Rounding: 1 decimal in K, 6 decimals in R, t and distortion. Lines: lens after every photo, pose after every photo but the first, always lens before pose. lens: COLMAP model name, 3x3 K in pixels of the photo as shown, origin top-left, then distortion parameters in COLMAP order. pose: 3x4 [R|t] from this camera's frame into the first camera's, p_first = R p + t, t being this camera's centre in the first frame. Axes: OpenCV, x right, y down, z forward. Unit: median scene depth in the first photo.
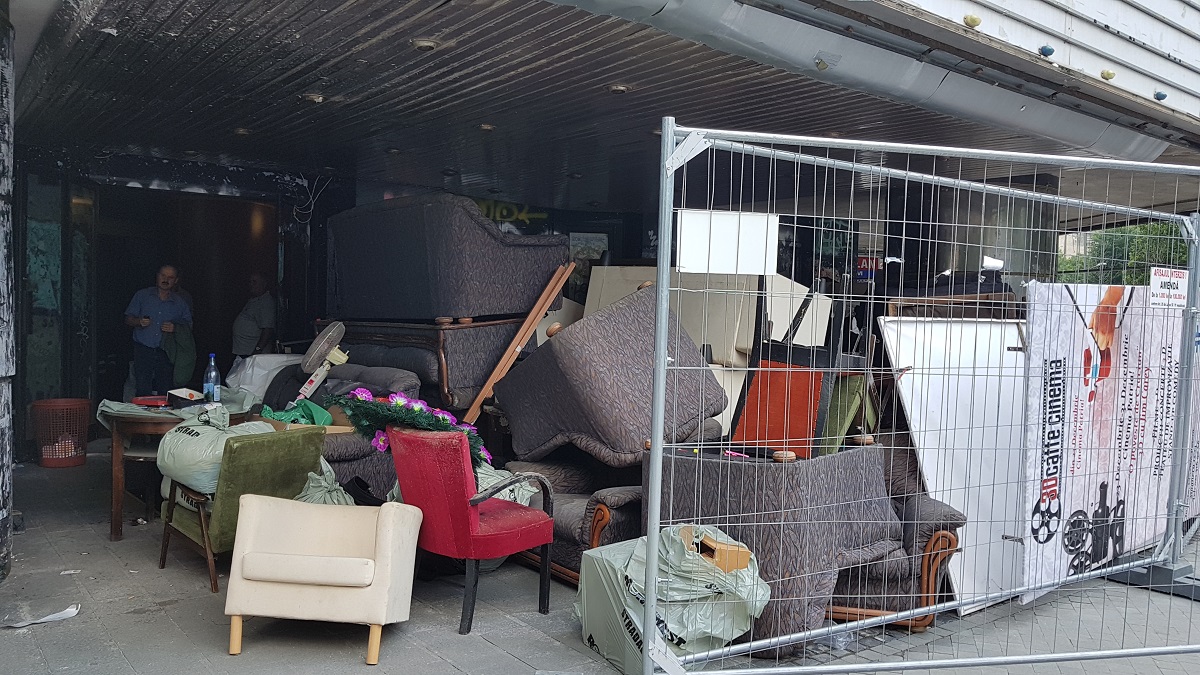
lens RADIAL K [[920.3, 0, 600.5], [0, 920.3, 343.4], [0, 0, 1]] dist [0.001784, -0.000122]
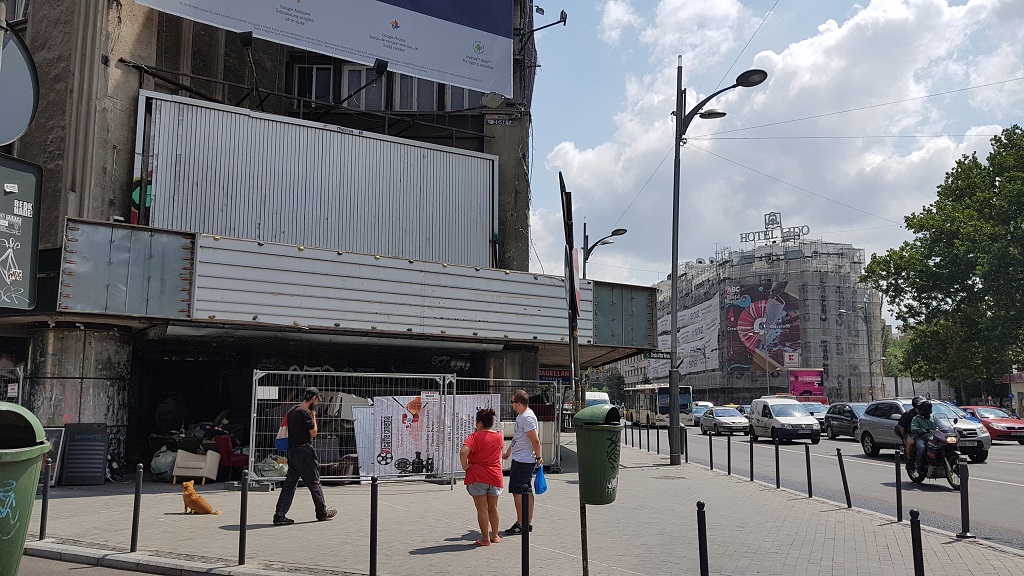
lens RADIAL K [[785.3, 0, 510.7], [0, 785.3, 288.0], [0, 0, 1]] dist [0.001784, -0.000122]
pose [[0.995656, -0.031366, -0.087667, 1.306748], [0.015486, 0.984221, -0.176262, 0.075548], [0.091813, 0.174139, 0.980432, -2.264201]]
